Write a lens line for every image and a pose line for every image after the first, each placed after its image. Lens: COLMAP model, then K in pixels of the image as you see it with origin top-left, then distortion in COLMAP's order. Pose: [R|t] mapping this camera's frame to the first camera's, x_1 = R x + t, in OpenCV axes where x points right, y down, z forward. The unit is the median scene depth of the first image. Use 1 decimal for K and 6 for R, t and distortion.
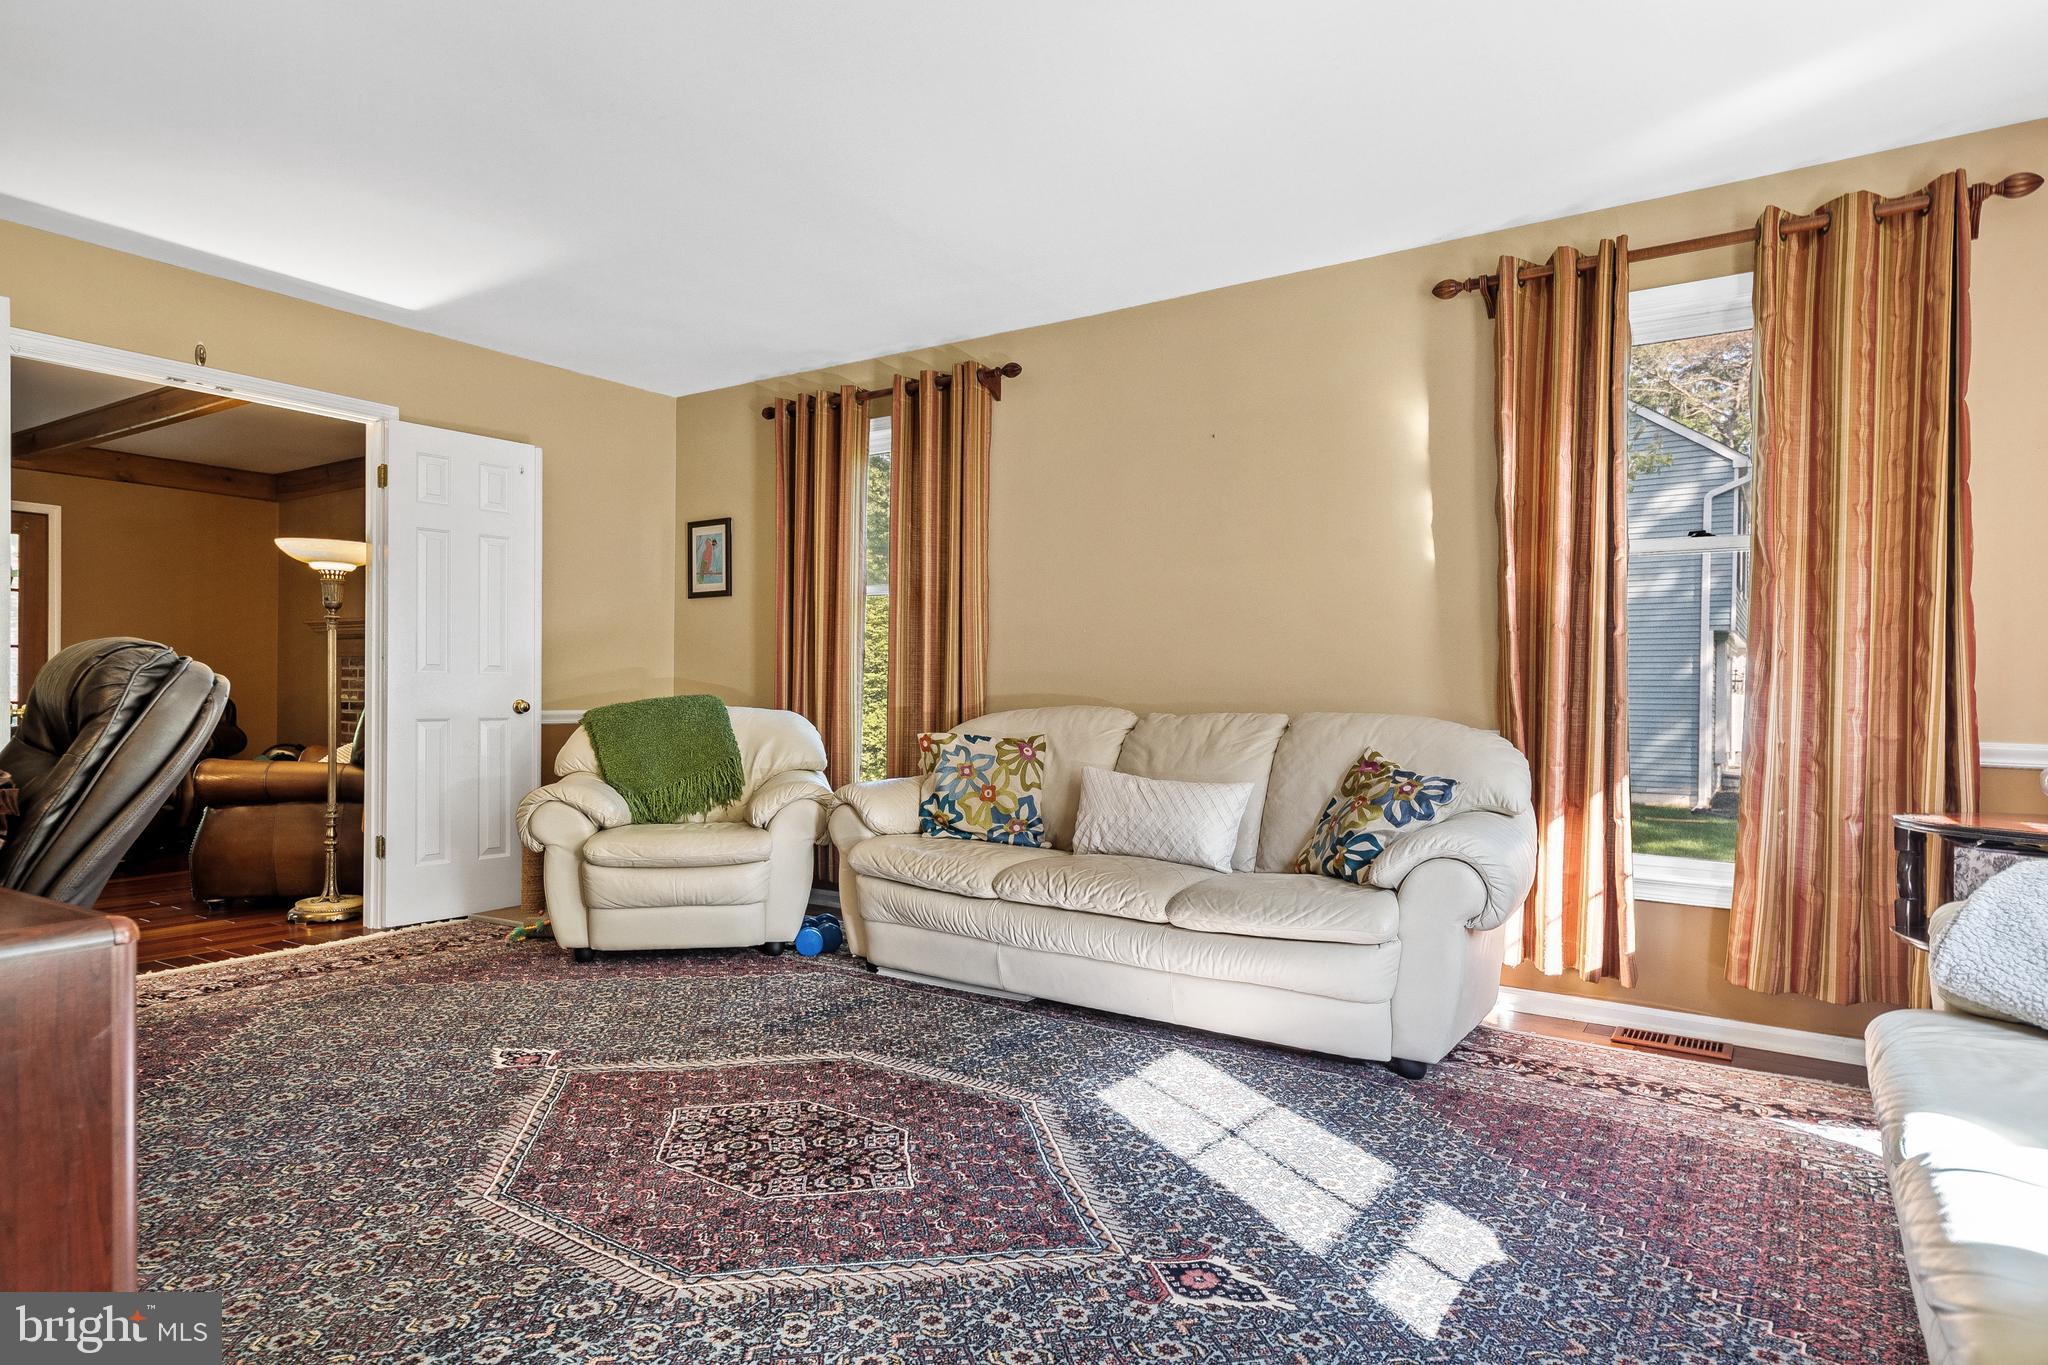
lens RADIAL K [[1151.8, 0, 1027.7], [0, 1151.8, 699.2], [0, 0, 1]] dist [0.001458, 0.011584]
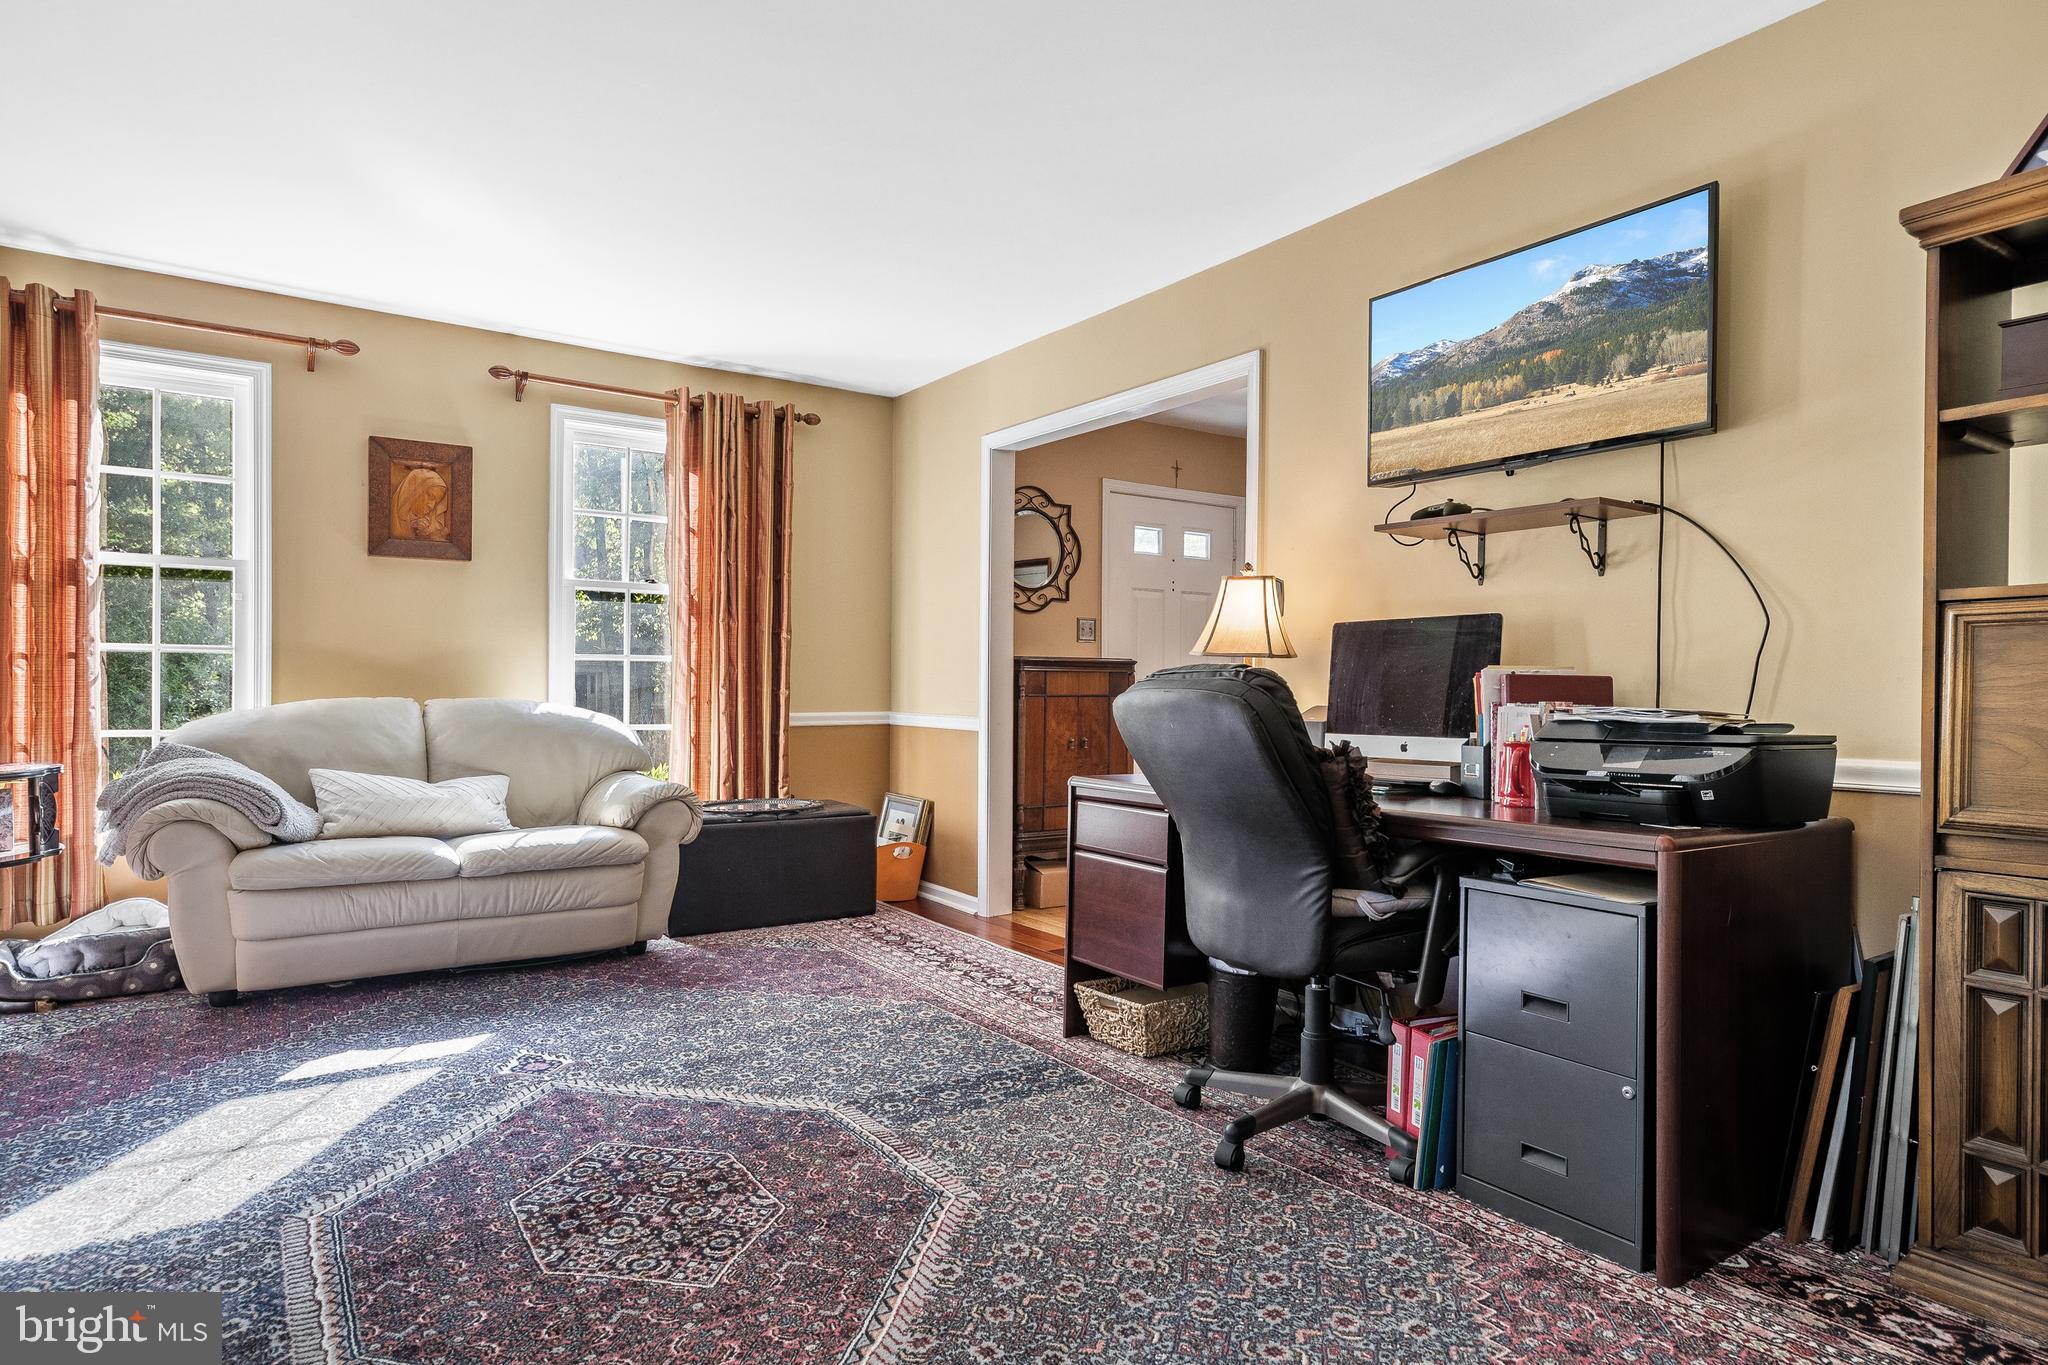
lens RADIAL K [[1151.8, 0, 1027.7], [0, 1151.8, 699.2], [0, 0, 1]] dist [0.001458, 0.011584]
pose [[-0.929956, -0.024456, 0.366857, -1.008171], [-0.019614, 0.999664, 0.016921, -0.029917], [-0.367148, 0.008541, -0.930124, 2.165585]]
